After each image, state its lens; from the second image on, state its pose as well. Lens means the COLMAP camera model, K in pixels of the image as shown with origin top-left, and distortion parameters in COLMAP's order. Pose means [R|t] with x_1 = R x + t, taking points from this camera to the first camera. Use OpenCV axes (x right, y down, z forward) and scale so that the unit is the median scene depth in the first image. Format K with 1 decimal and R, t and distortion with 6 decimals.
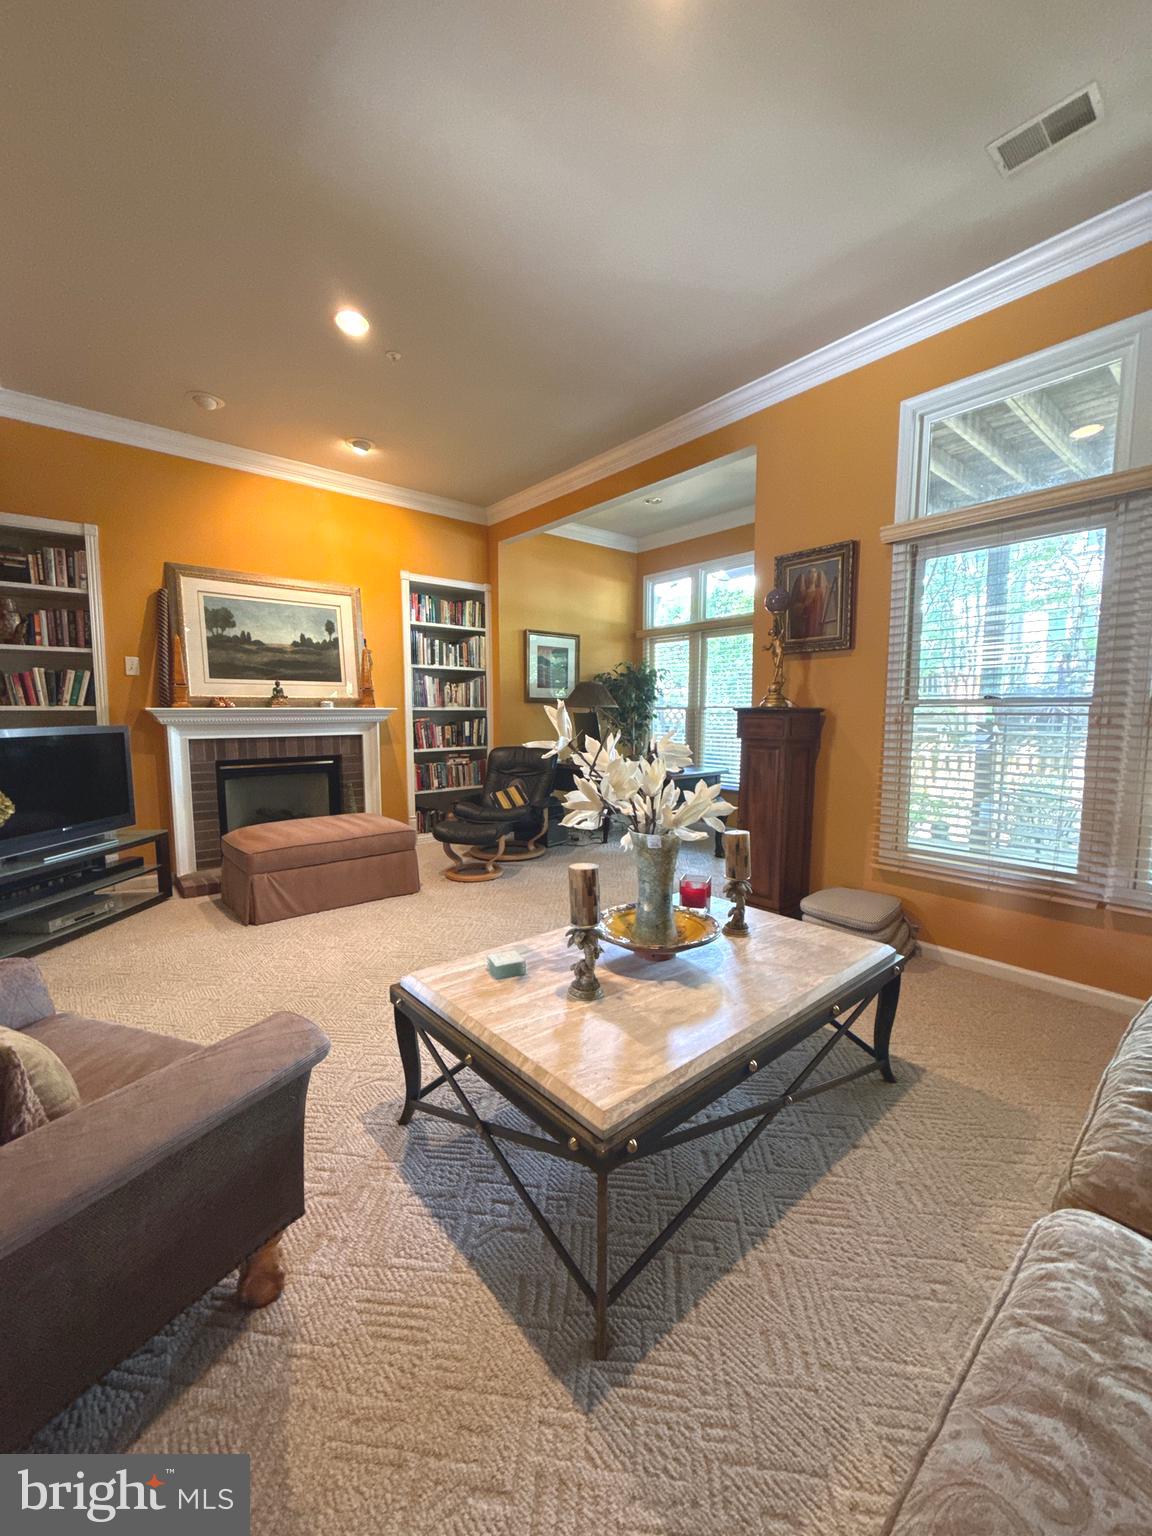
lens RADIAL K [[616.2, 0, 574.8], [0, 616.2, 772.1], [0, 0, 1]] dist [-0.001962, 0.000082]
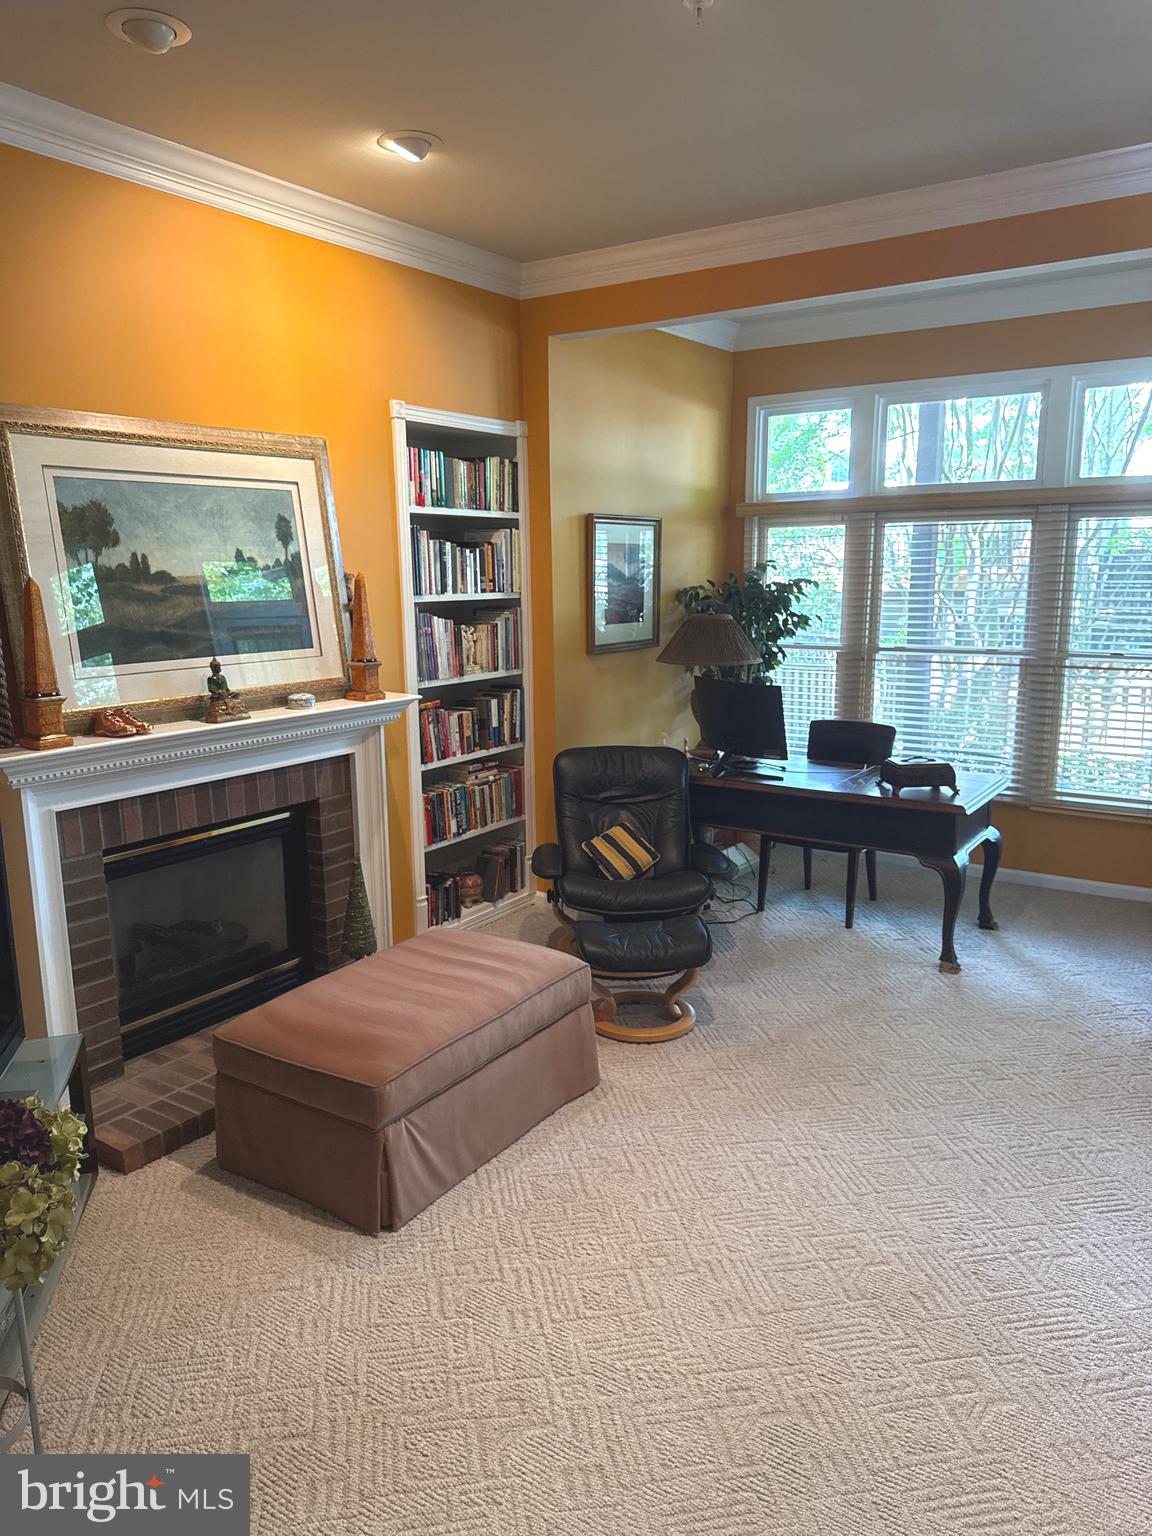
lens RADIAL K [[1087.5, 0, 577.9], [0, 1087.5, 770.5], [0, 0, 1]] dist [0.069378, -0.007576]
pose [[0.962483, -0.056633, 0.265367, -0.364907], [0.031375, 0.994645, 0.098474, -0.114023], [-0.269523, -0.086454, 0.959105, 0.110361]]
